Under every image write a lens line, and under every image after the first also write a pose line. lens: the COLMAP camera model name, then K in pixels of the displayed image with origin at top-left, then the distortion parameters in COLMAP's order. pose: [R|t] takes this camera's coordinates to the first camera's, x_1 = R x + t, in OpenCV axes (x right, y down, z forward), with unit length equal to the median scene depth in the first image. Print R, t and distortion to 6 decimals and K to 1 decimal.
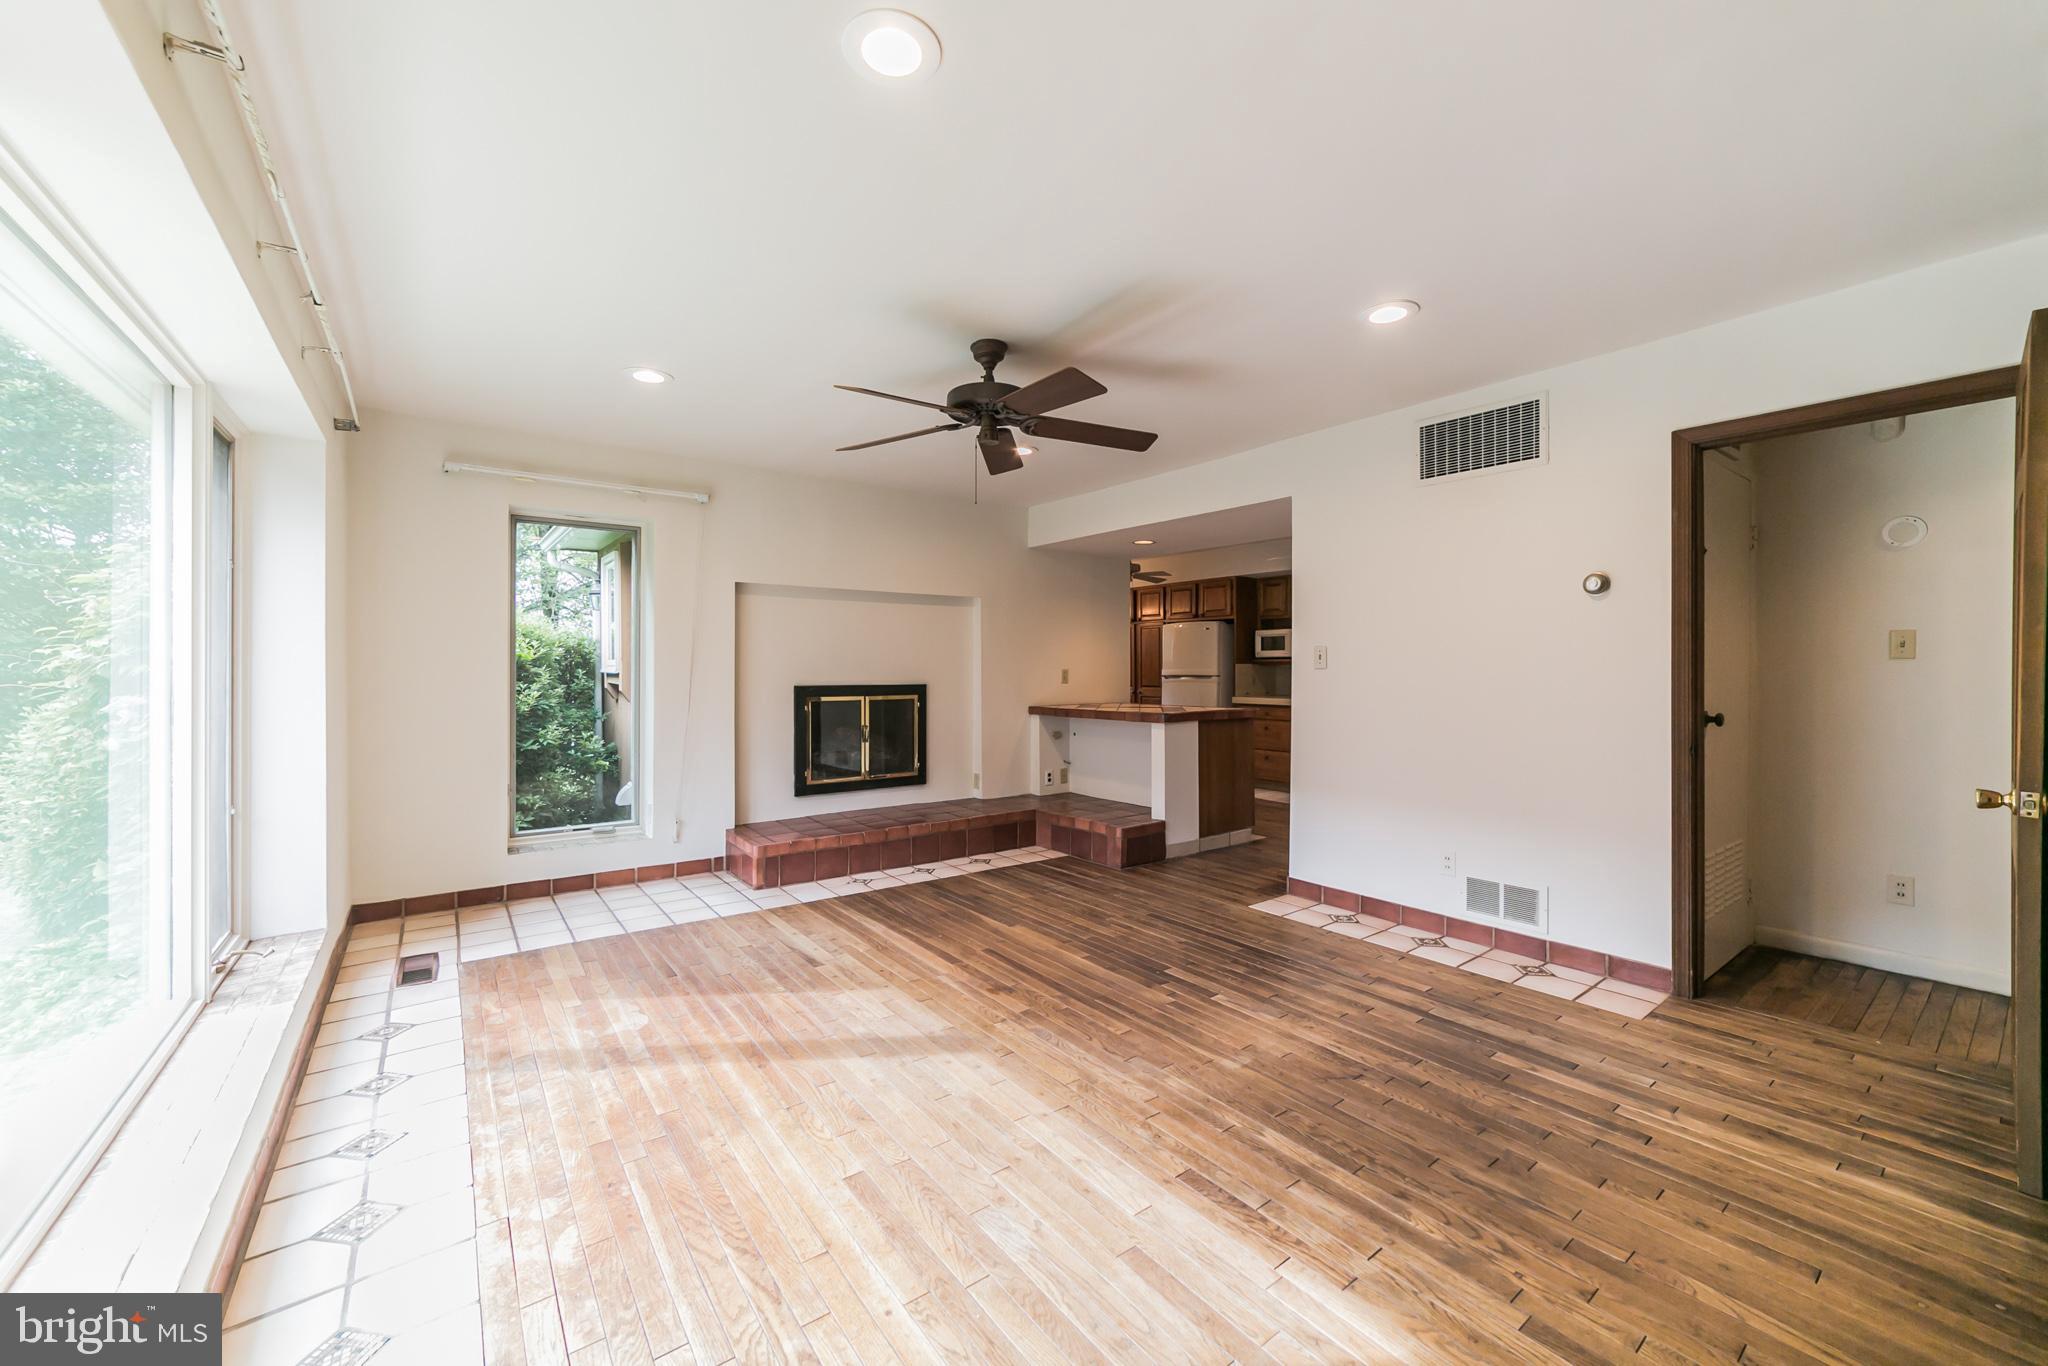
lens RADIAL K [[795.0, 0, 1015.5], [0, 795.0, 661.2], [0, 0, 1]] dist [-0.023805, 0.006610]
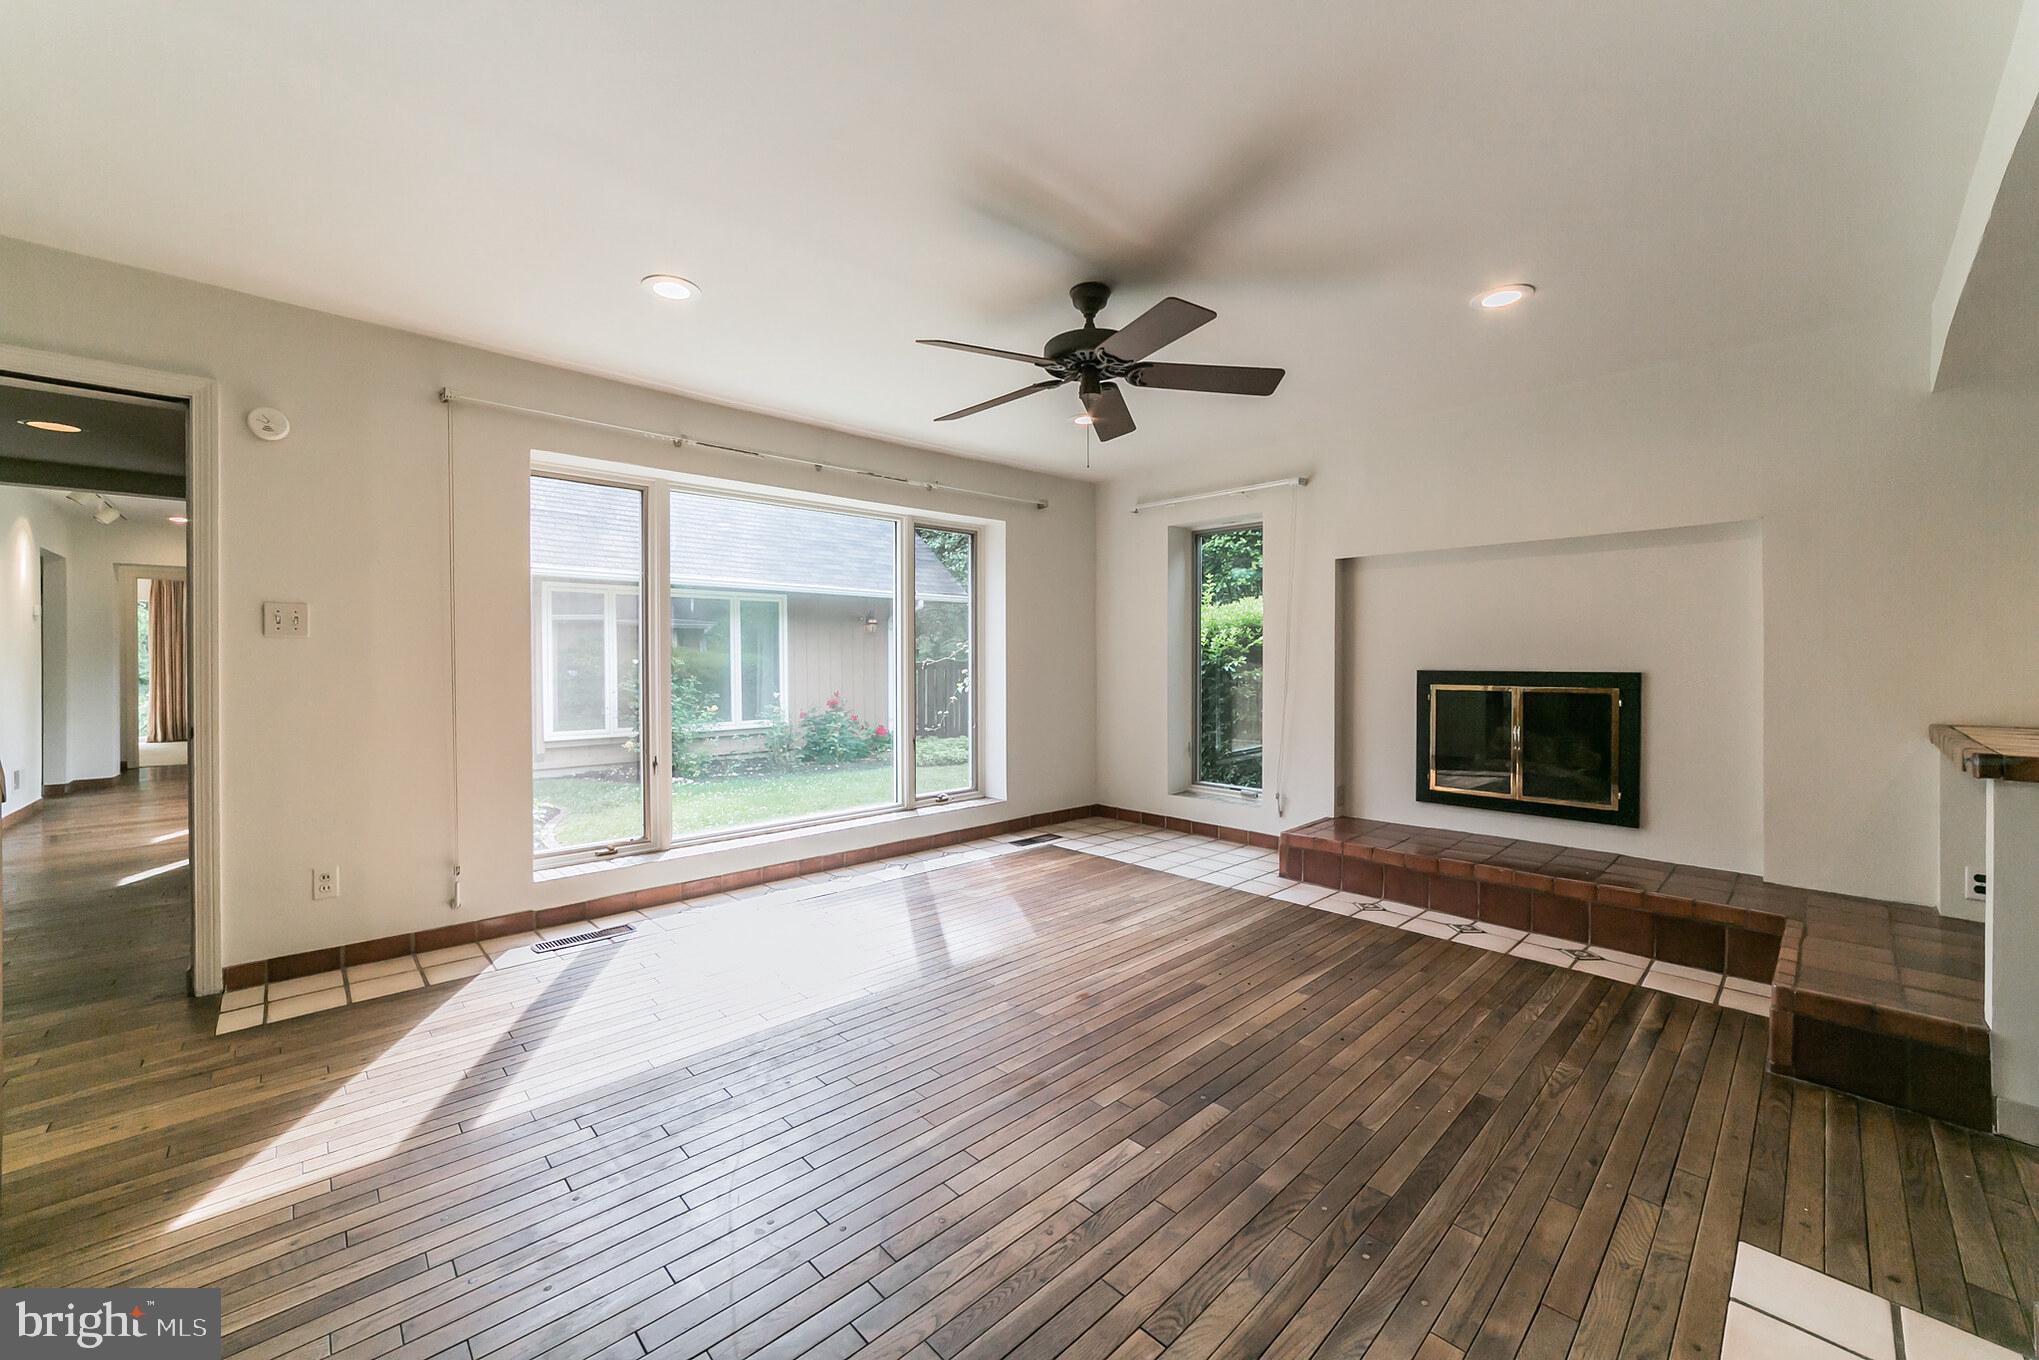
lens RADIAL K [[791.5, 0, 1011.0], [0, 791.5, 658.3], [0, 0, 1]] dist [-0.023805, 0.006610]
pose [[0.112651, 0.002802, -0.993631, 0.598694], [0.011649, 0.999924, 0.004141, 0.011427], [0.993566, -0.012042, 0.112610, 0.559039]]
